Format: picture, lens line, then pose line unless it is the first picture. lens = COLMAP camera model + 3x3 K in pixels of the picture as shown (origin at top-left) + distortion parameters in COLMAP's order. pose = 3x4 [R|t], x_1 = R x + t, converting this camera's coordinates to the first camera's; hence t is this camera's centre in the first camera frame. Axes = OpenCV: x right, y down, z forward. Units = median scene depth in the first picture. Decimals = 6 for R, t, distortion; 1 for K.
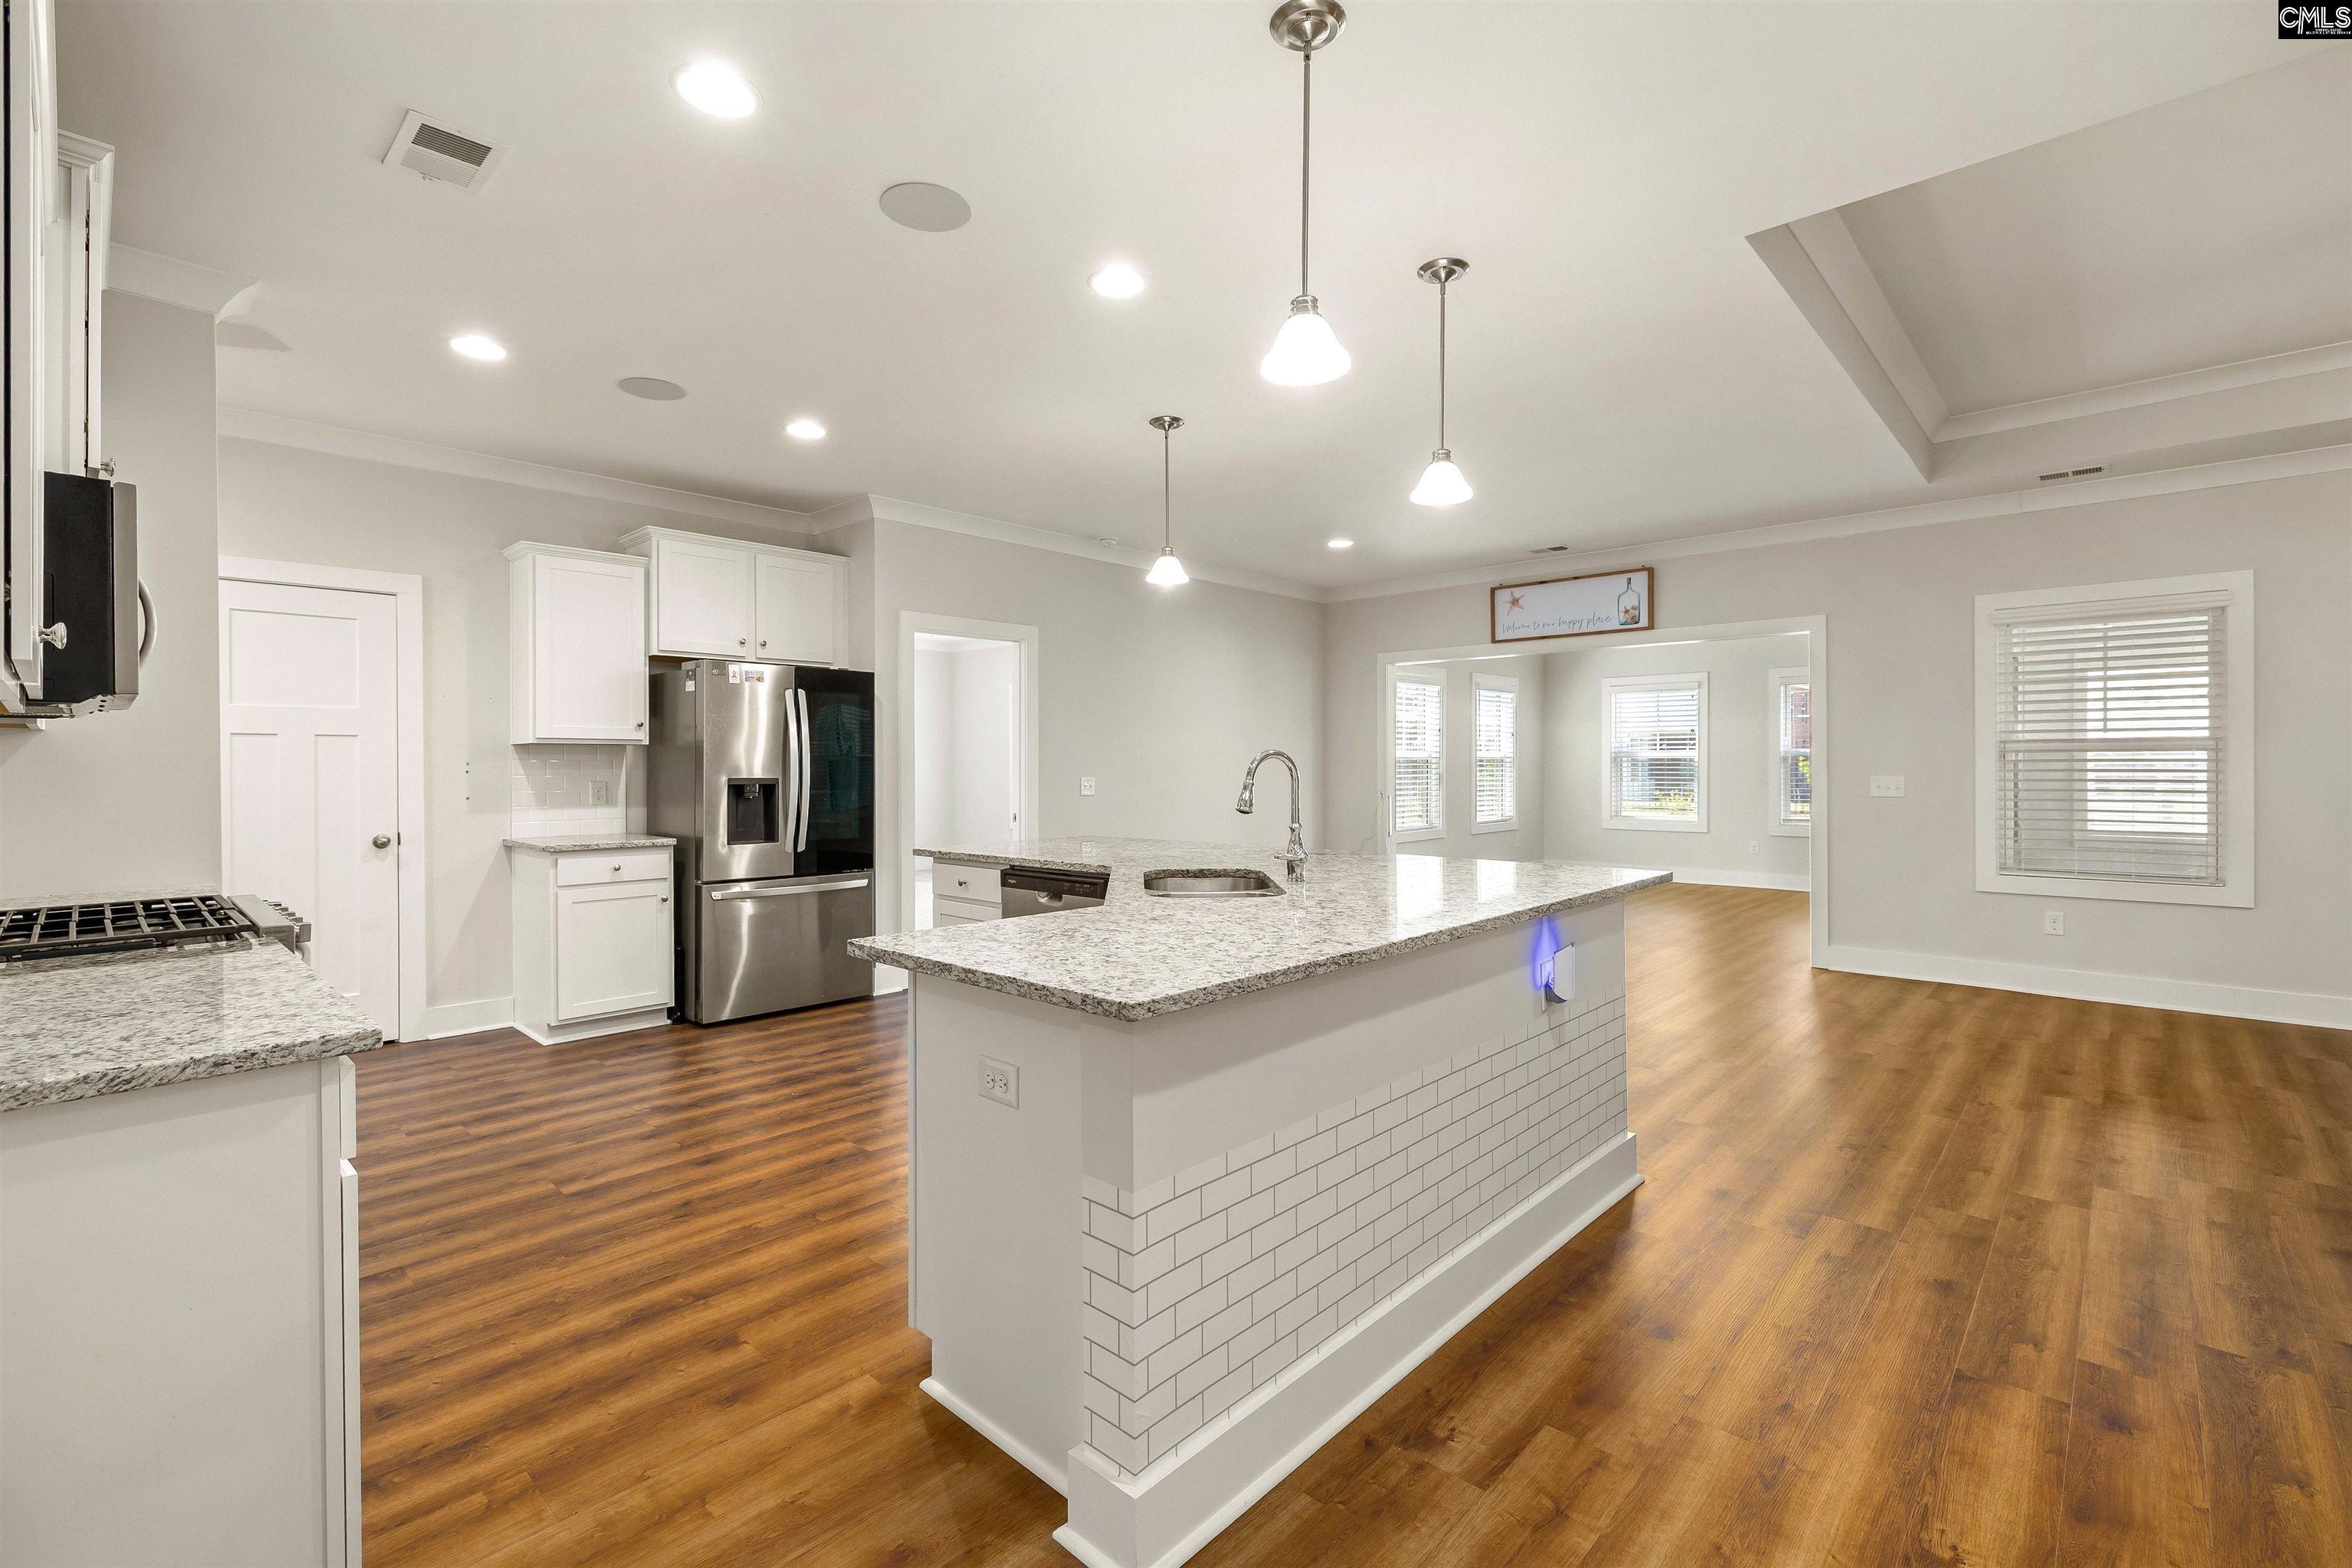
lens RADIAL K [[1021.2, 0, 1178.3], [0, 1021.2, 773.1], [0, 0, 1]] dist [0.000593, 0.000001]
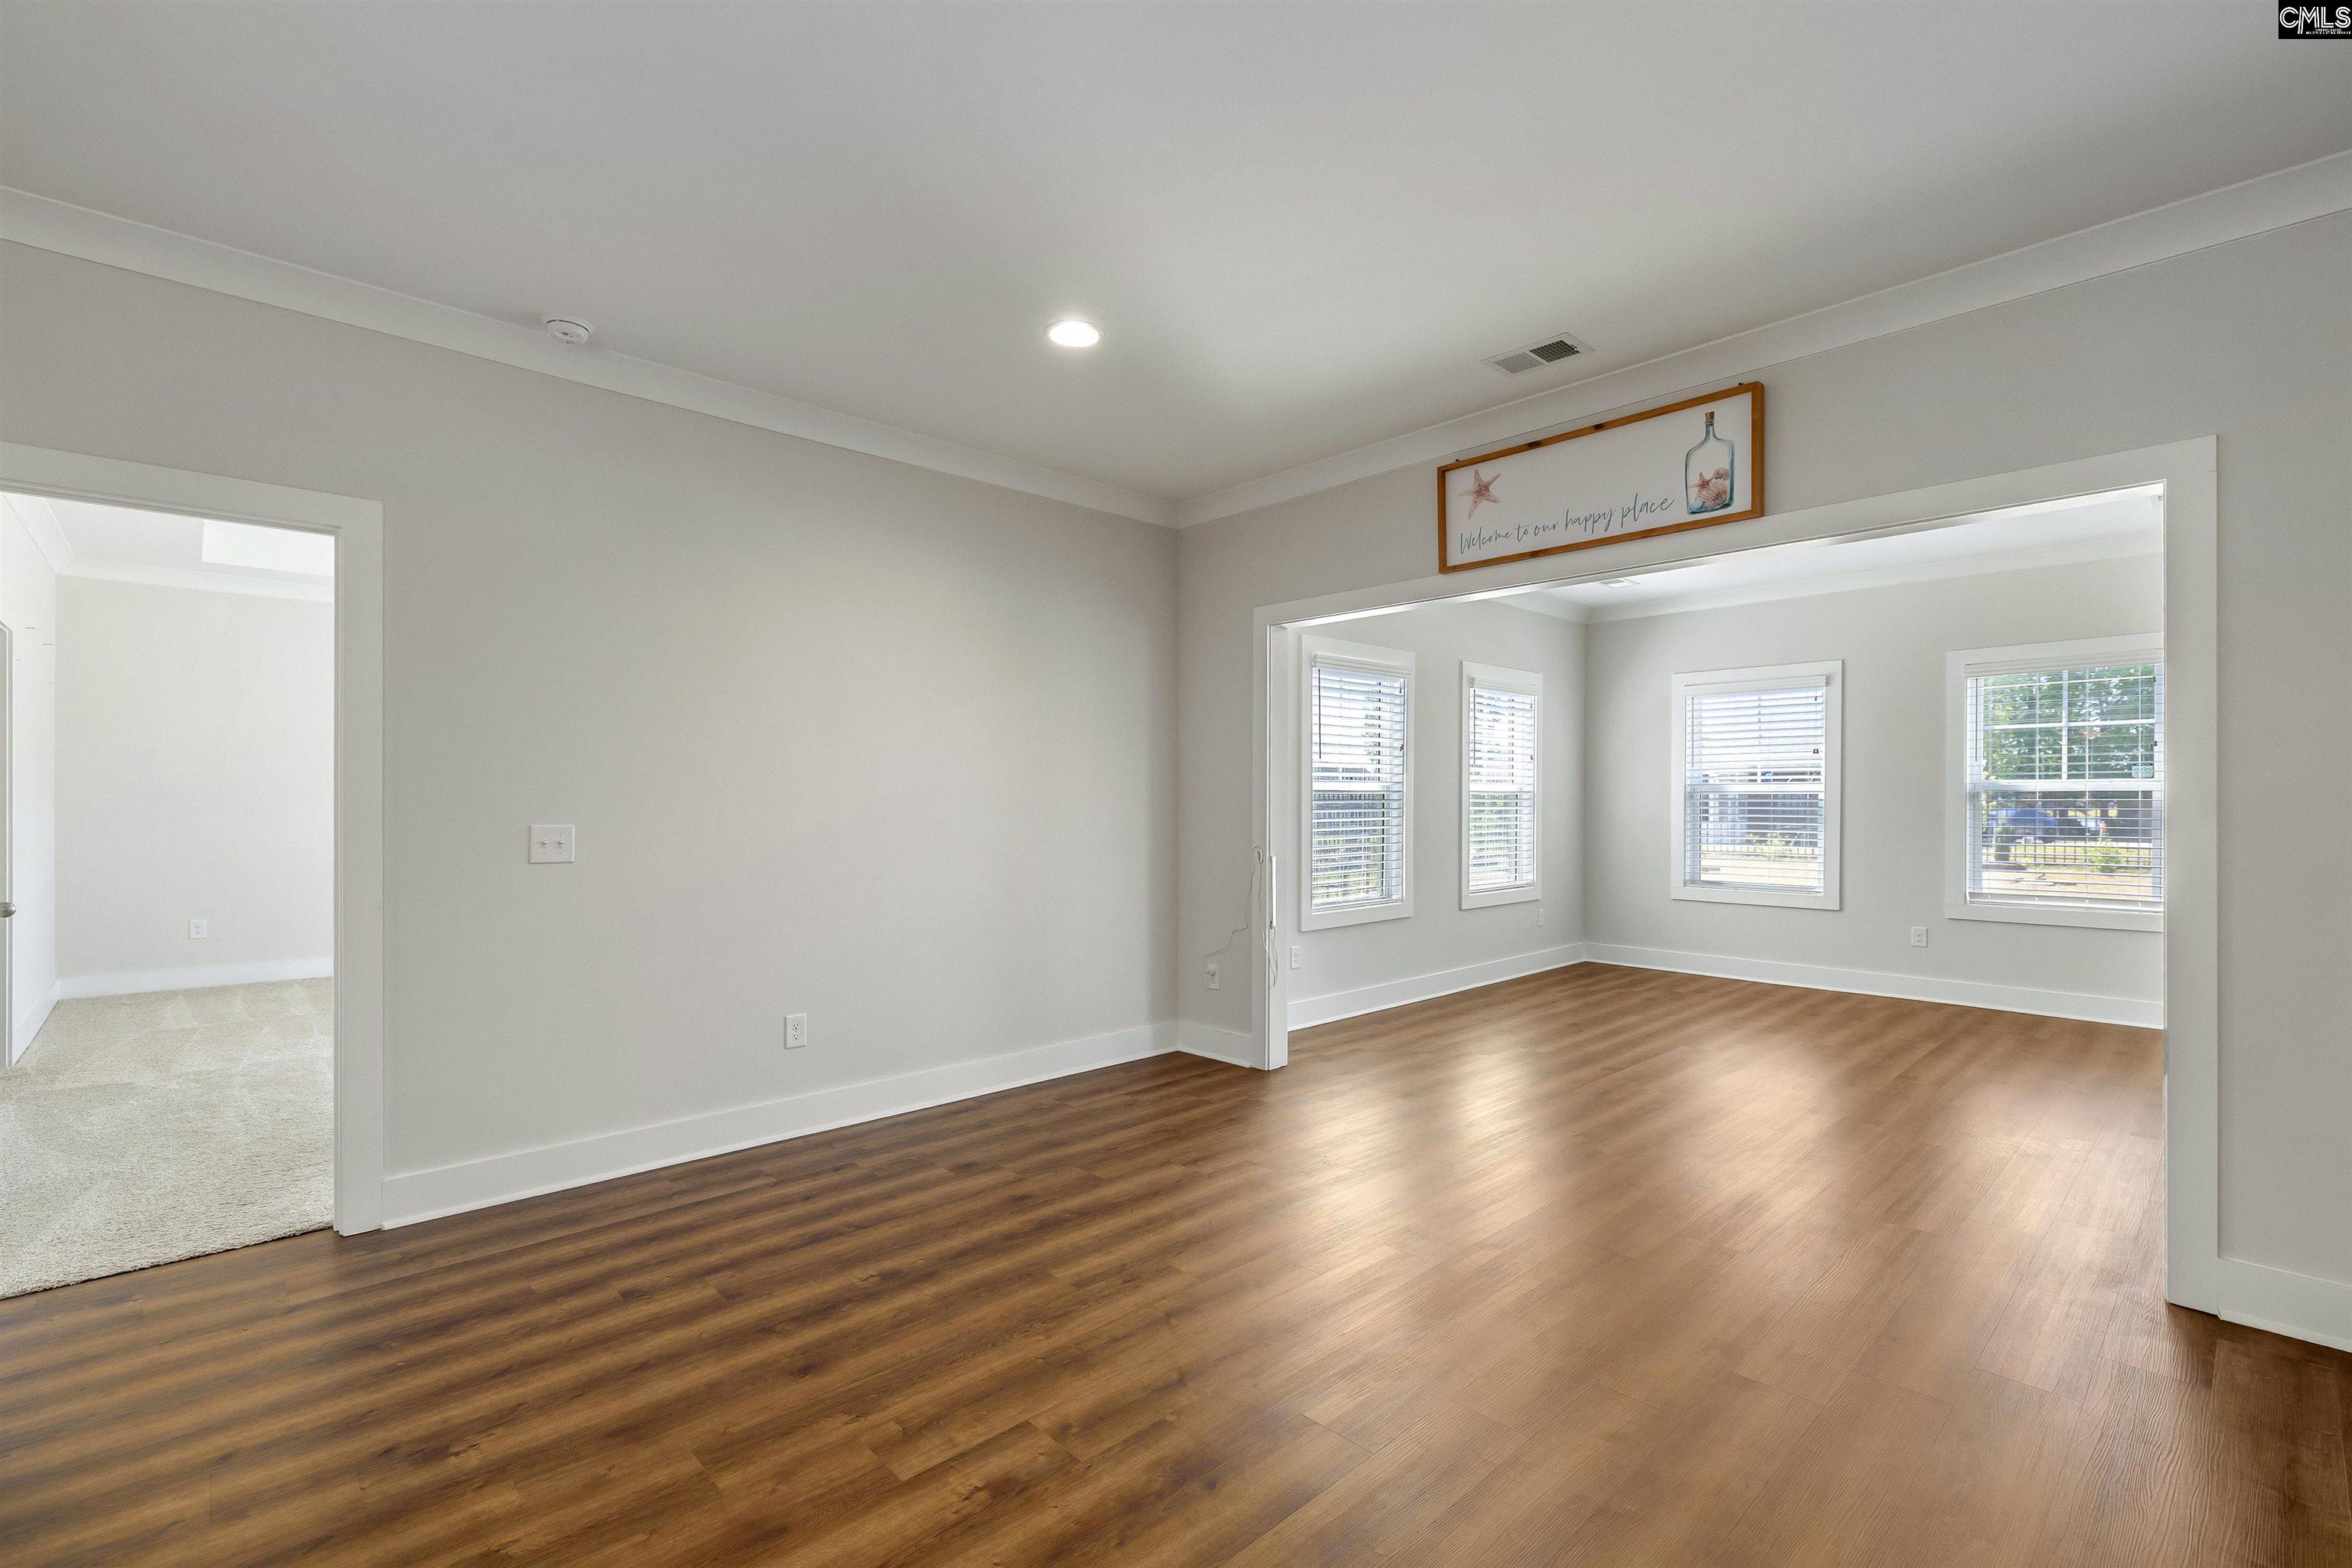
lens RADIAL K [[1018.4, 0, 1173.7], [0, 1018.4, 792.6], [0, 0, 1]] dist [-0.000433, 0.000027]
pose [[0.997234, 0.005266, -0.074137, 0.328792], [-0.006306, 0.999885, -0.013801, -0.009473], [0.074056, 0.014230, 0.997153, 0.735353]]
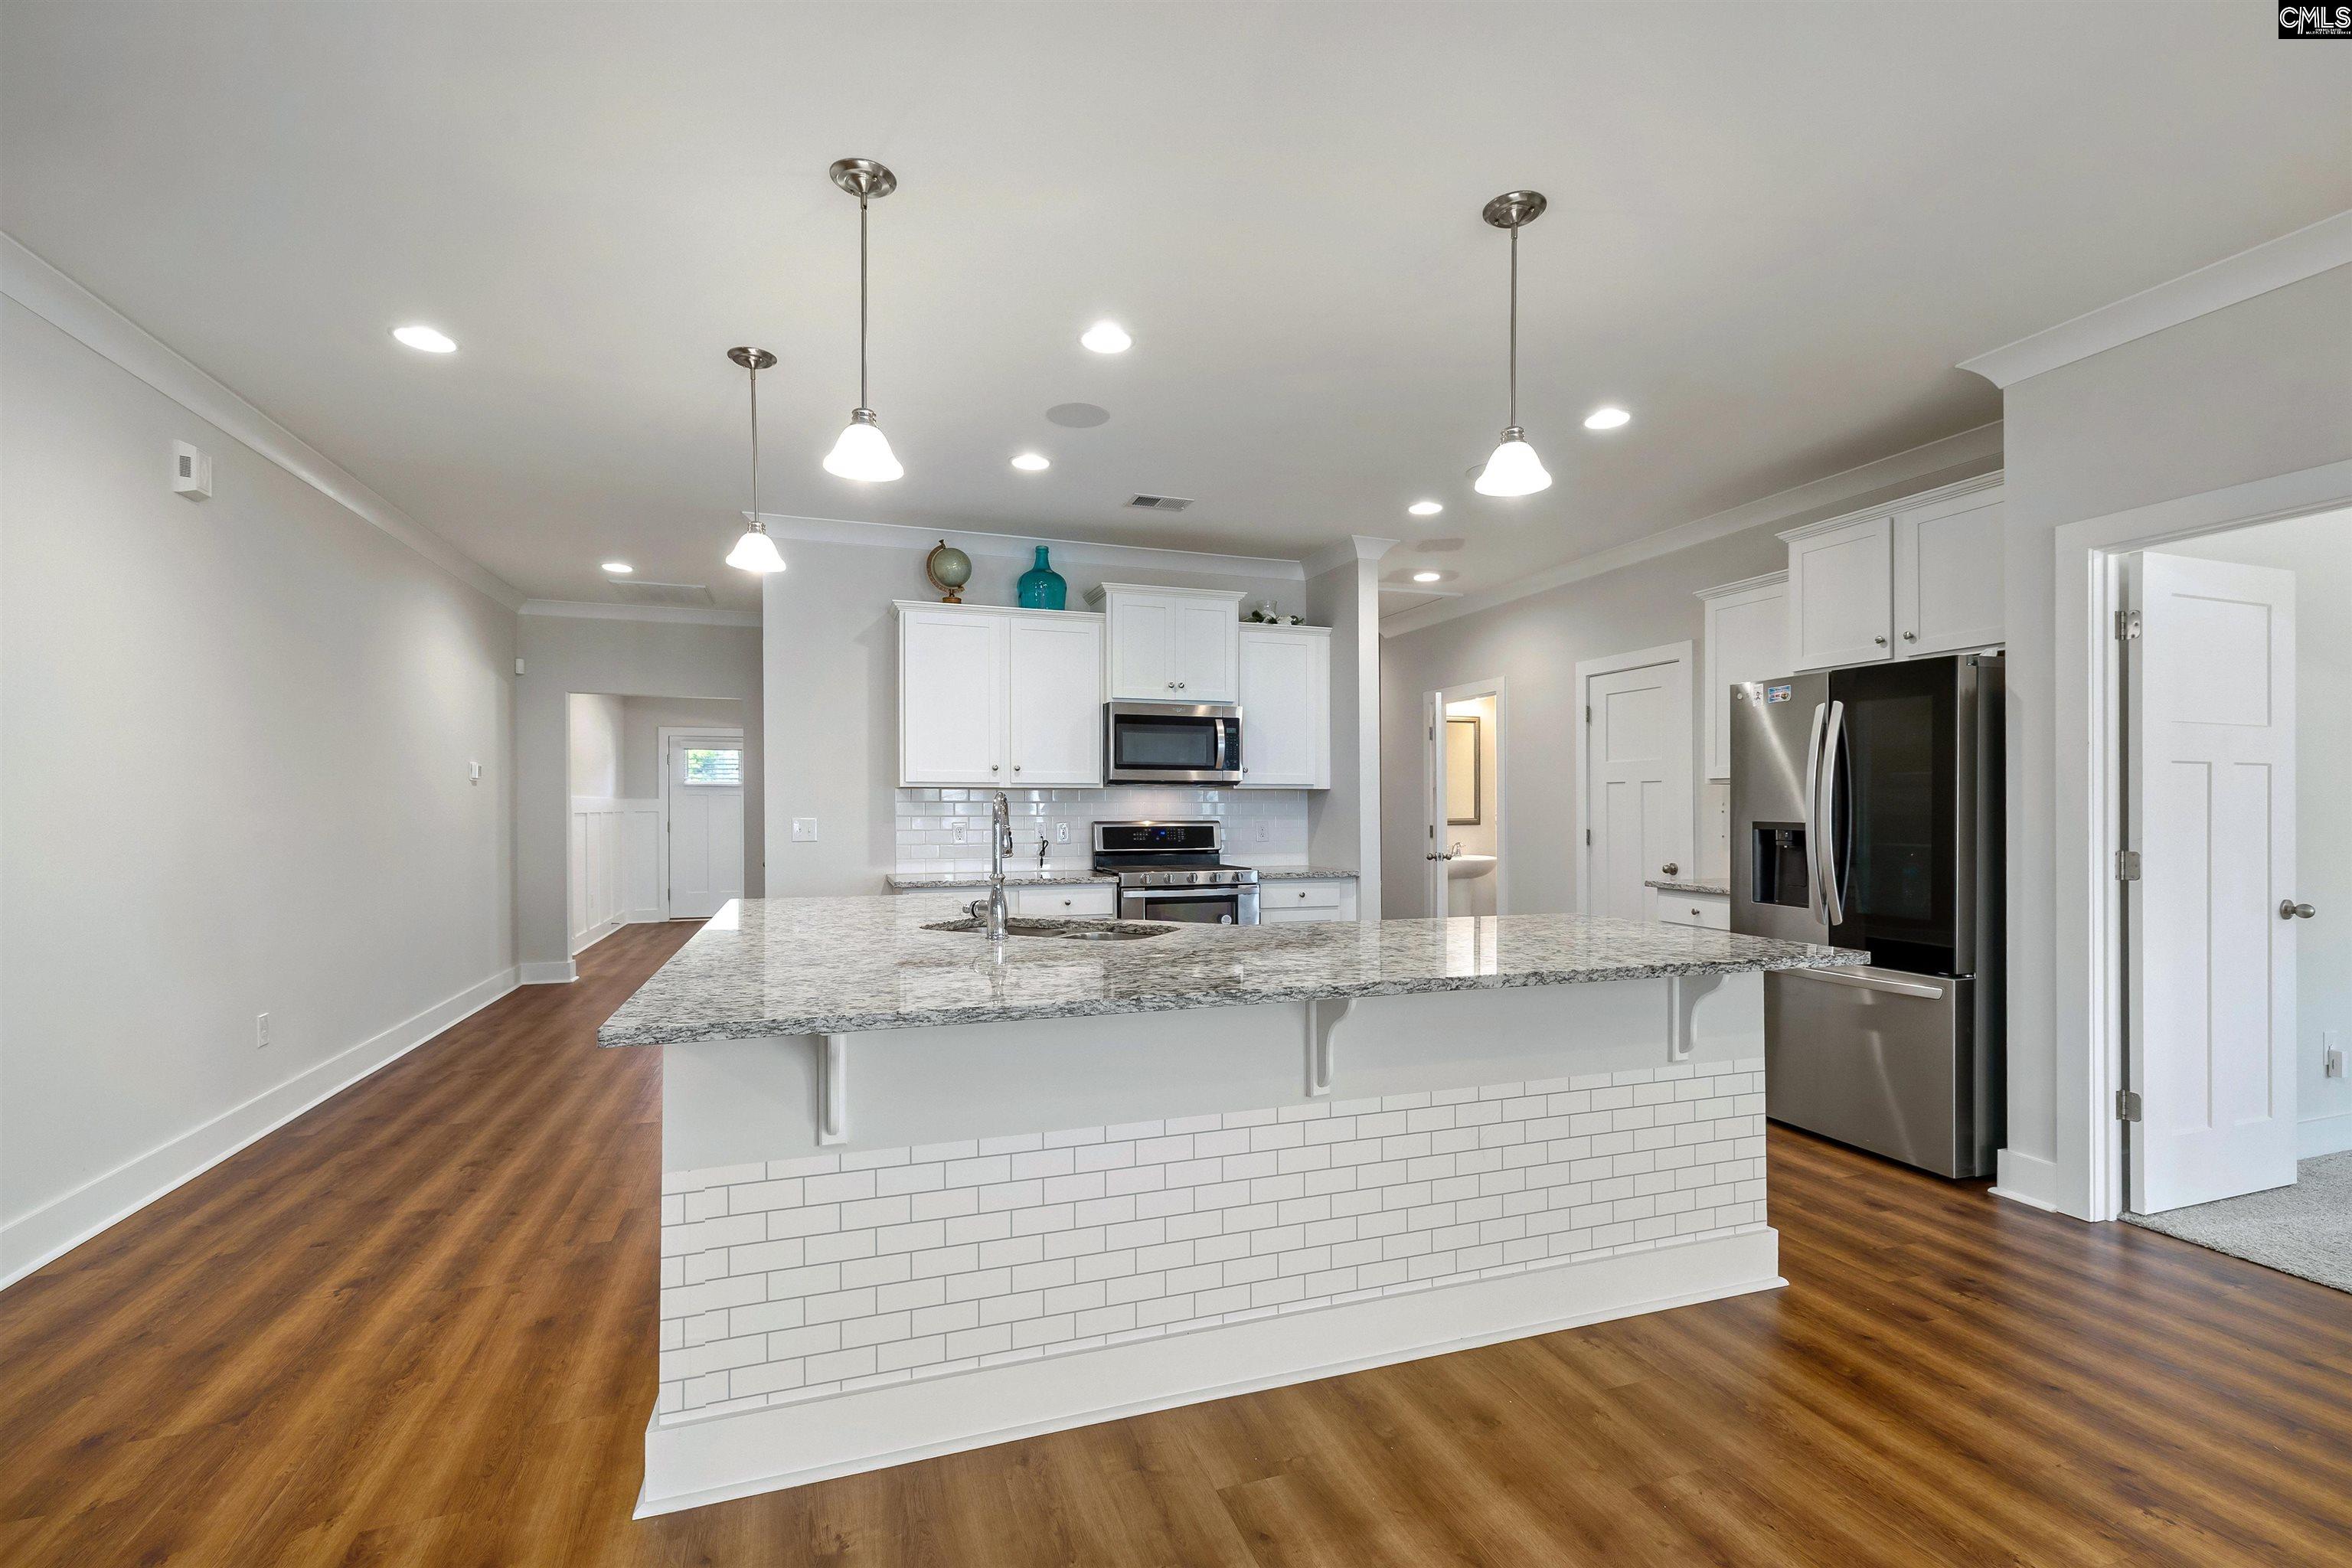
lens RADIAL K [[1033.3, 0, 1180.2], [0, 1033.3, 804.6], [0, 0, 1]] dist [-0.001715, -0.000294]
pose [[-0.468235, -0.000343, -0.883604, 0.523661], [-0.004056, 0.999990, 0.001761, -0.007202], [0.883595, 0.004408, -0.468231, 0.975355]]
